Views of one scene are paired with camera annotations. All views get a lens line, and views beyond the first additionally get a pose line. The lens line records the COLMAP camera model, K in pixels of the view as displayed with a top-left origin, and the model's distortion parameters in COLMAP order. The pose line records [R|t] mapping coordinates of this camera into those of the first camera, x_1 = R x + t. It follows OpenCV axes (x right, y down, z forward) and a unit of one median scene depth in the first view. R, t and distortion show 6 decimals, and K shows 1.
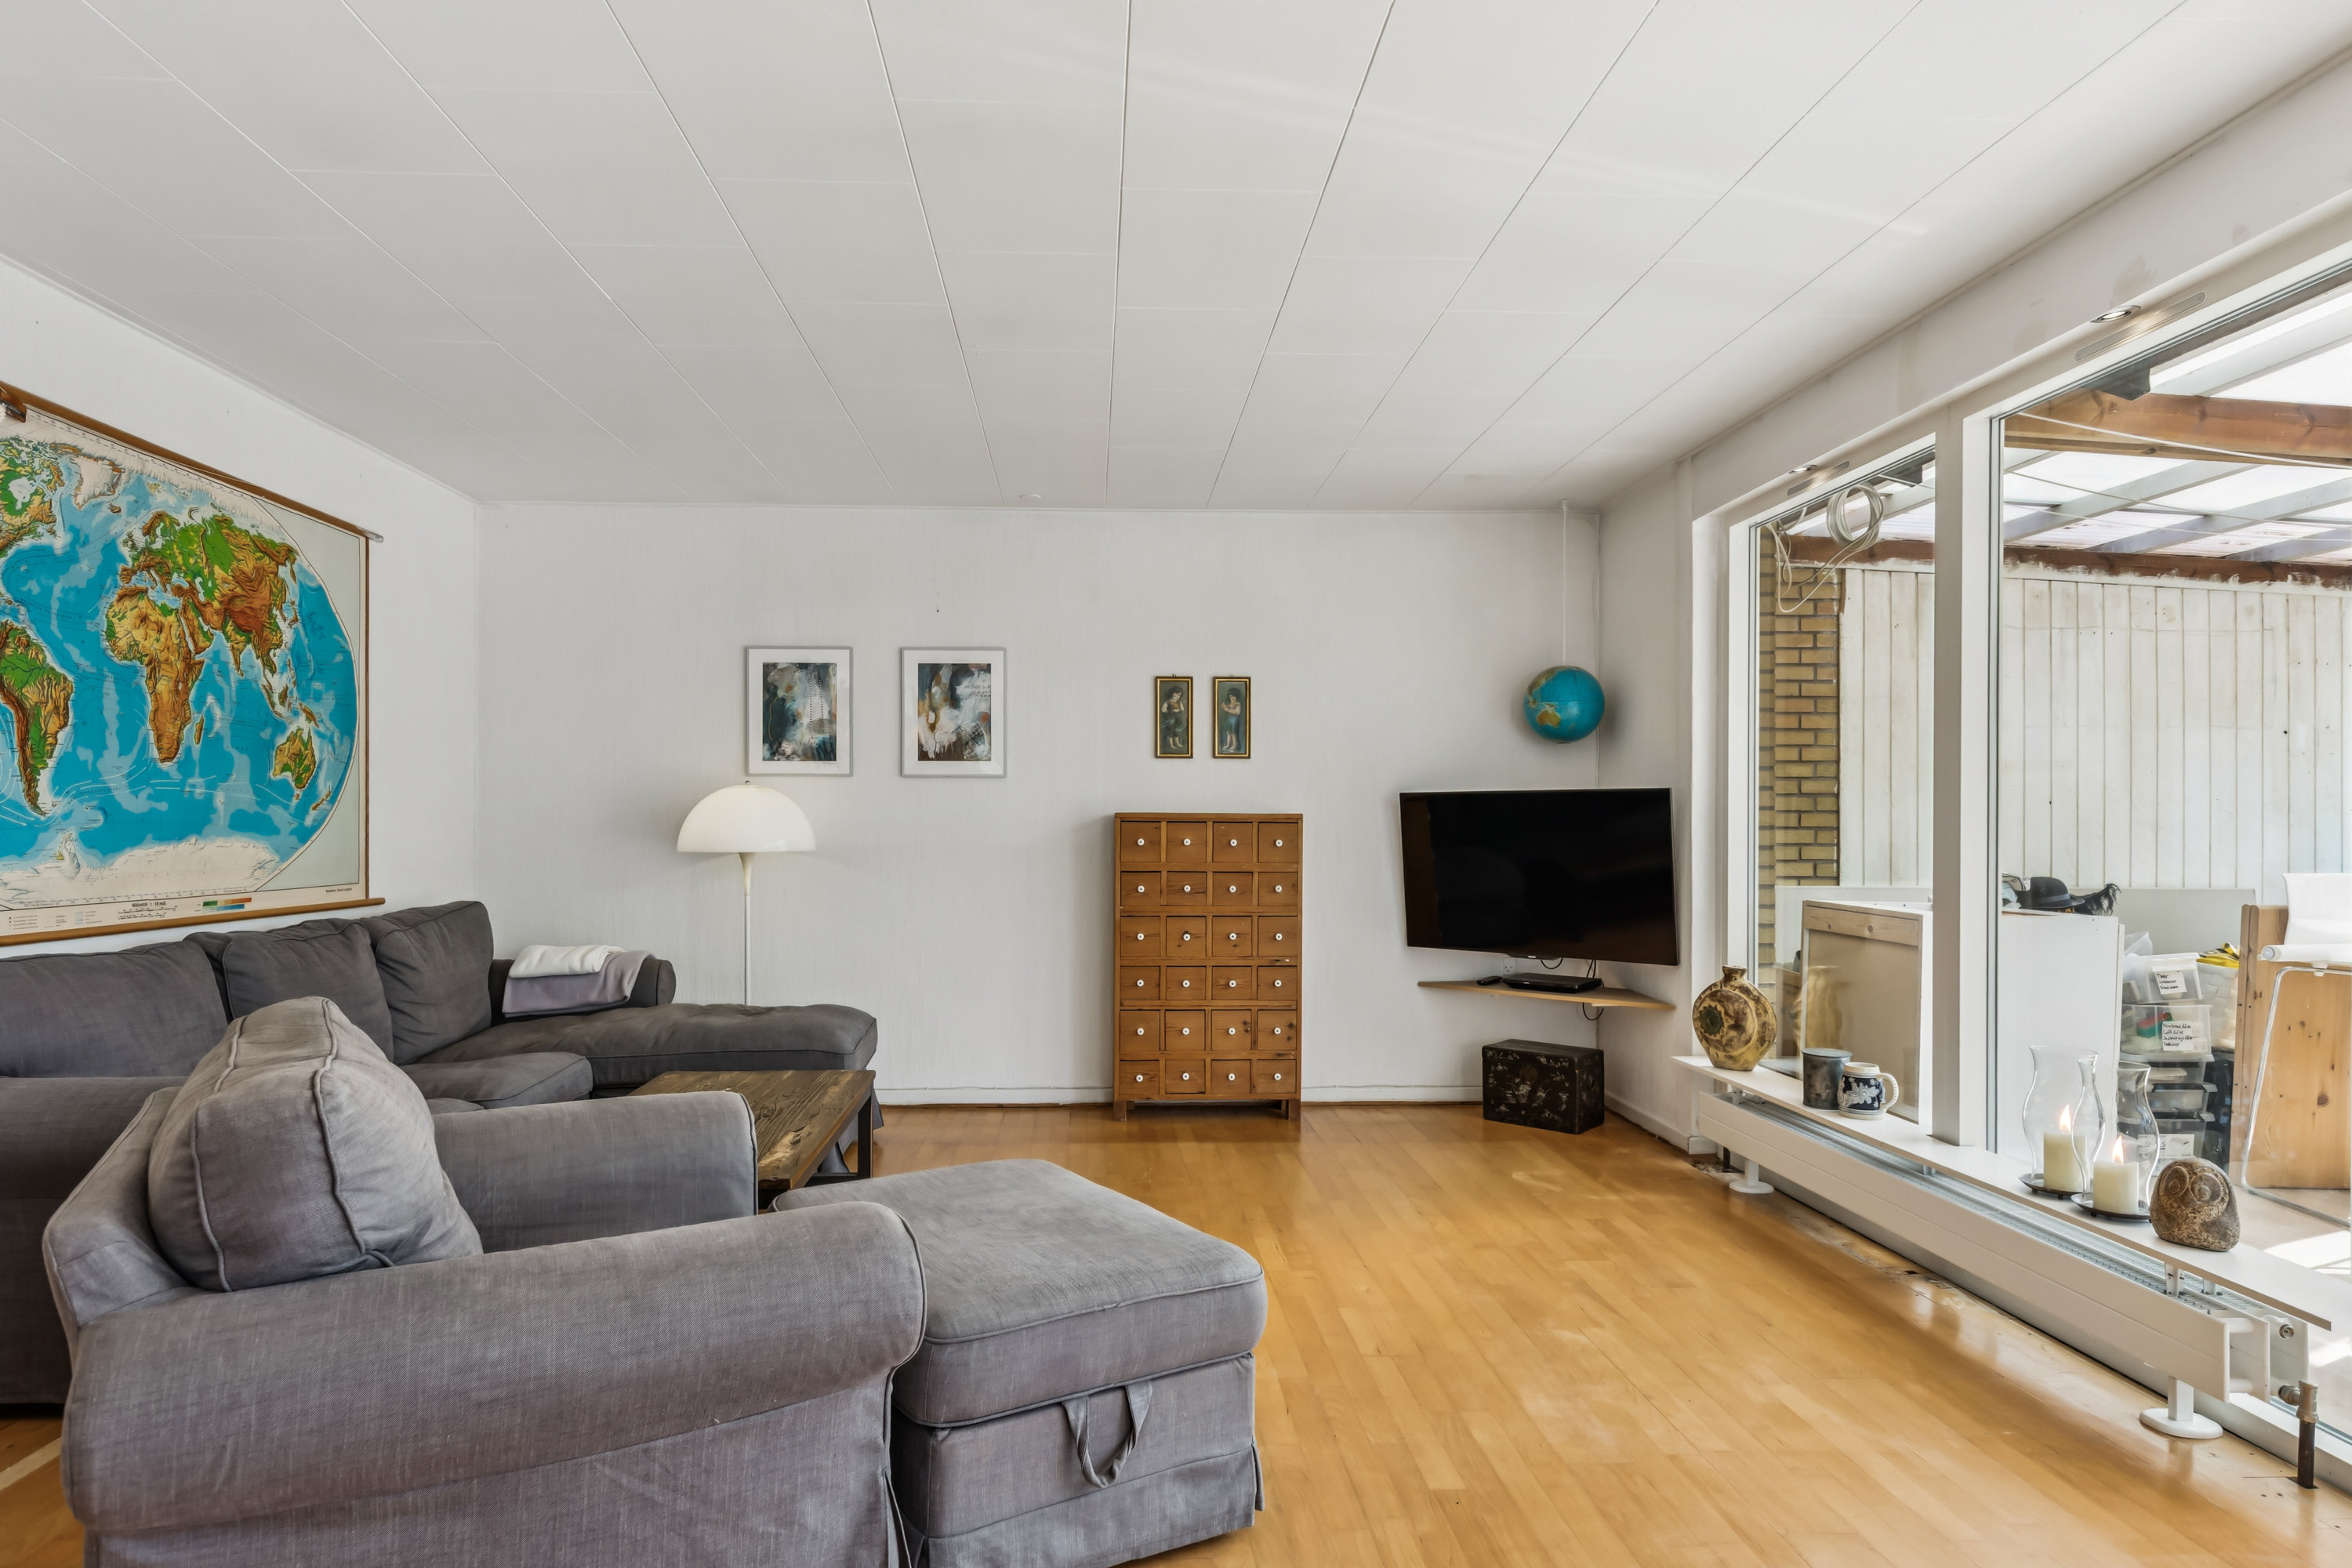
lens RADIAL K [[1328.3, 0, 1146.9], [0, 1328.3, 822.2], [0, 0, 1]] dist [0.009069, -0.002156]
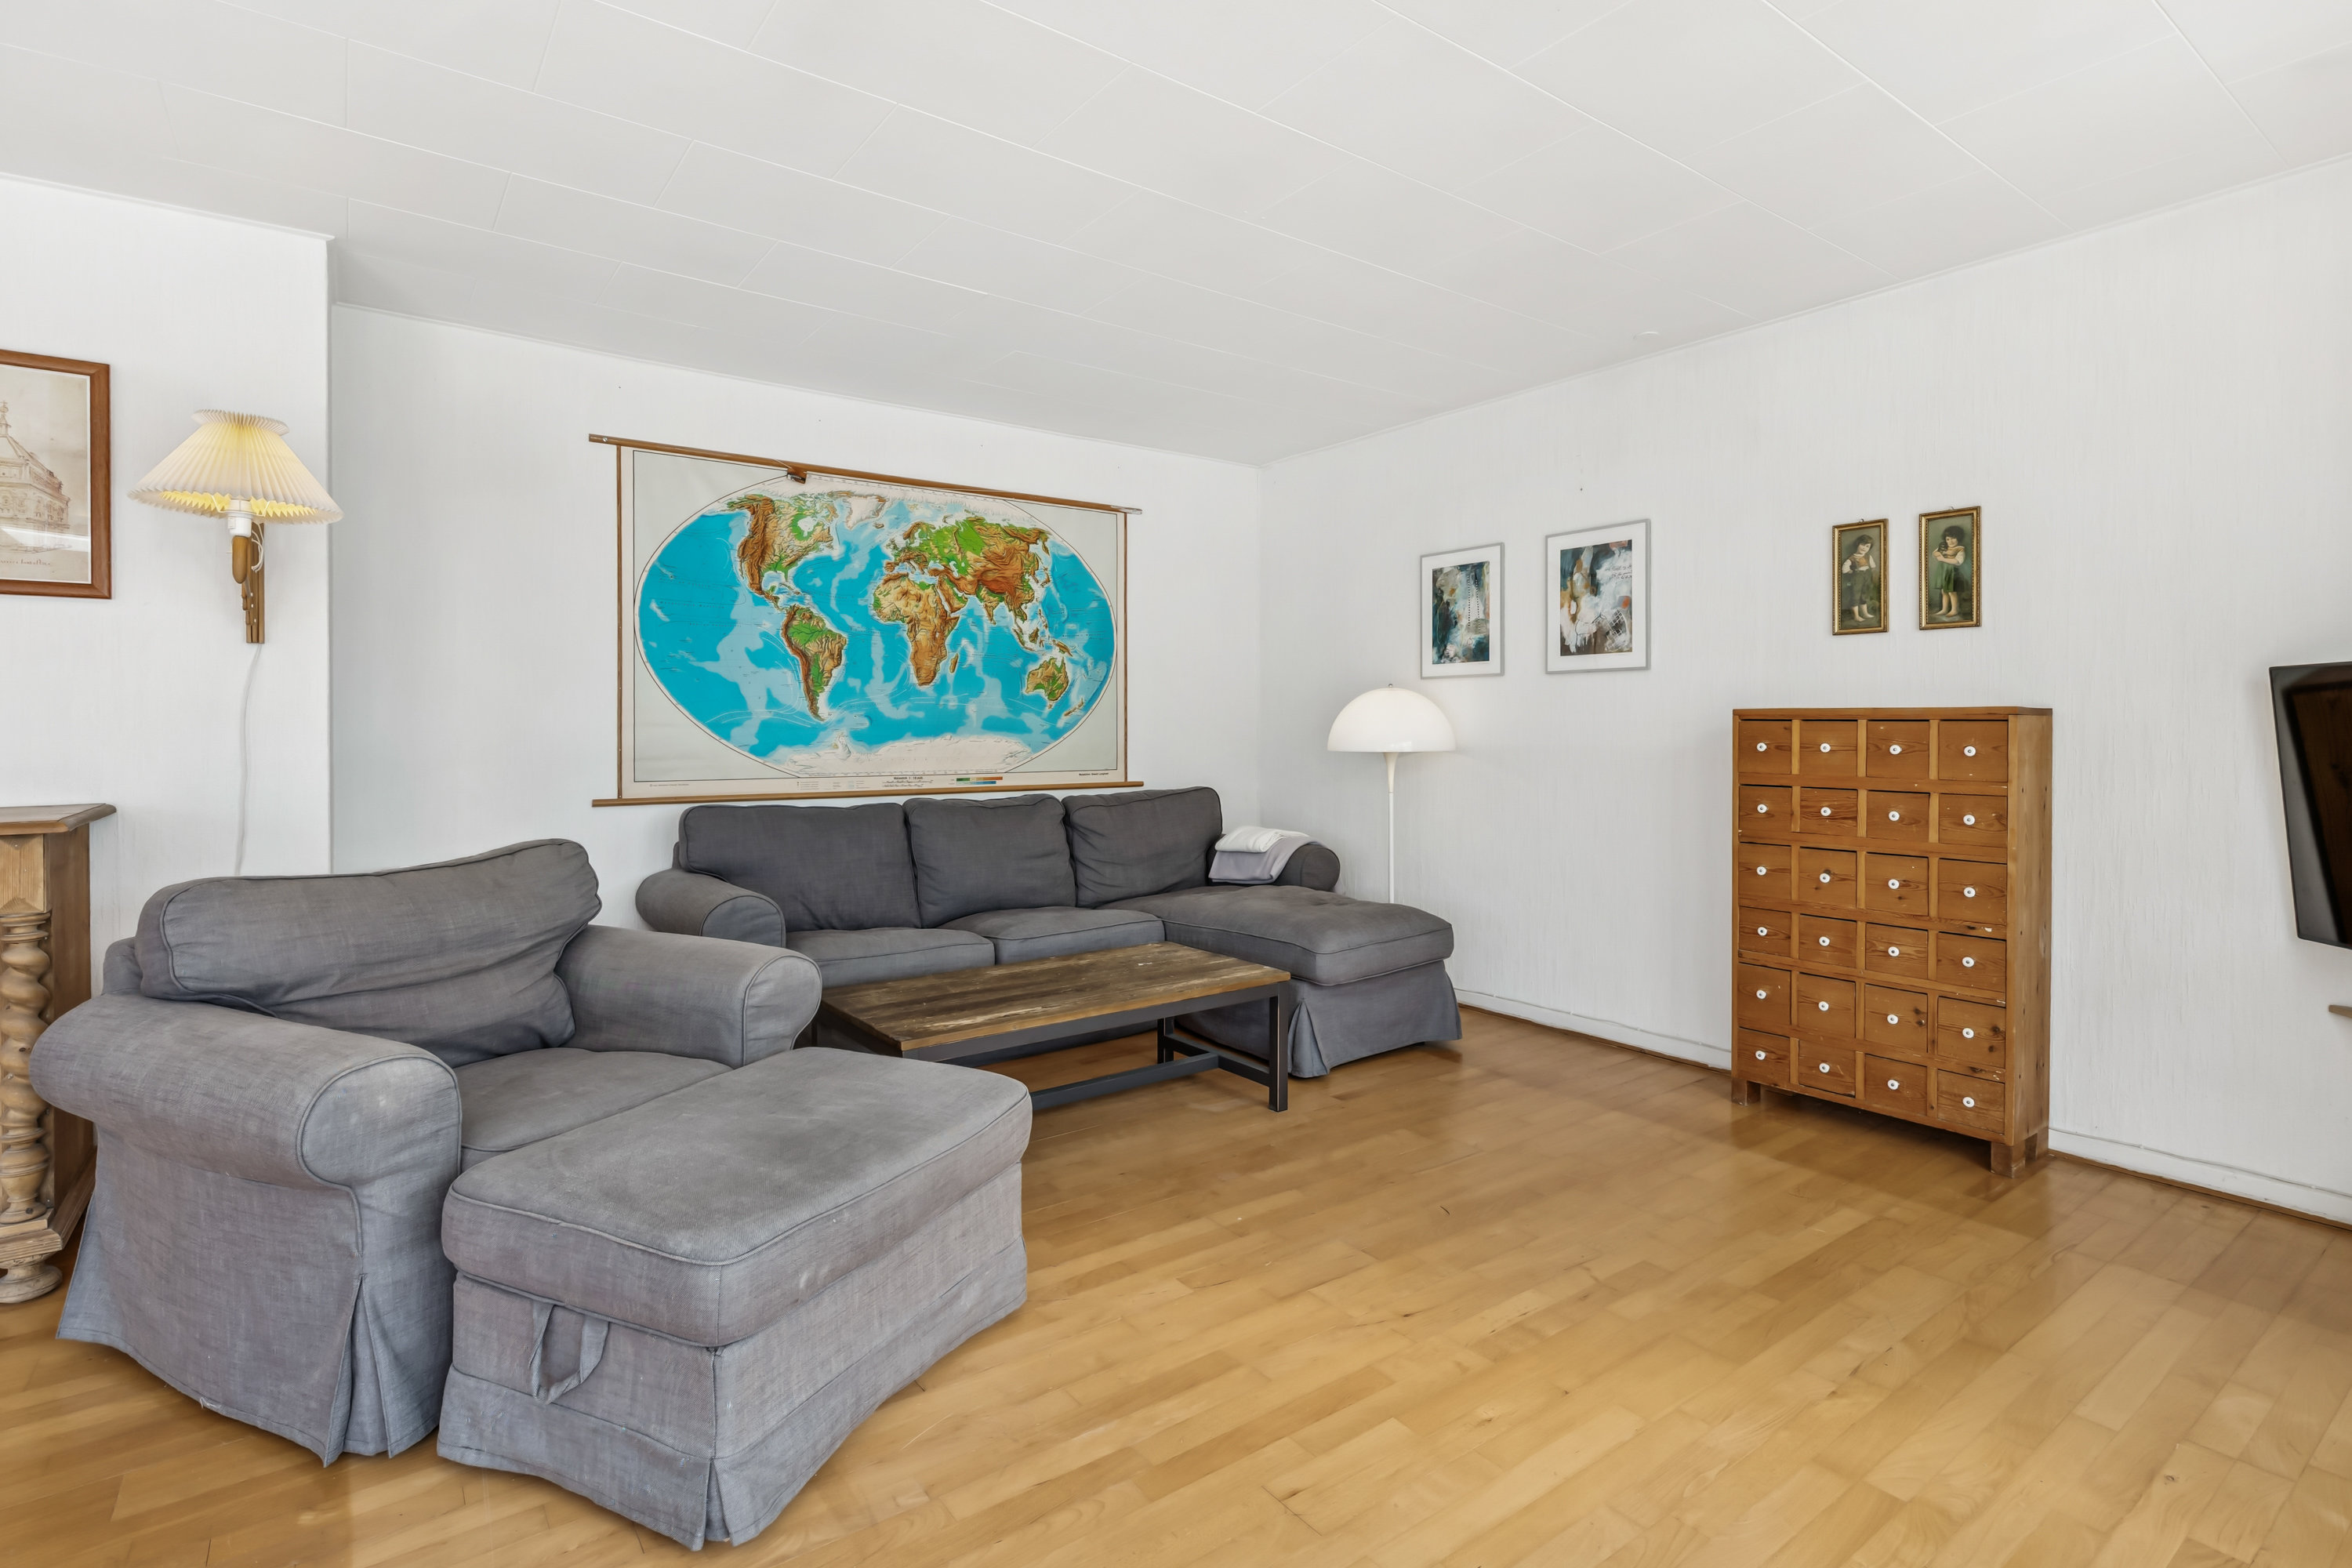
lens RADIAL K [[1150.9, 0, 1228.6], [0, 1150.9, 731.6], [0, 0, 1]] dist [0.000816, -0.001086]
pose [[0.559307, 0.001632, -0.828959, 0.409946], [0.003340, 0.999986, 0.004222, 0.002392], [0.828954, -0.005130, 0.559294, 0.410266]]
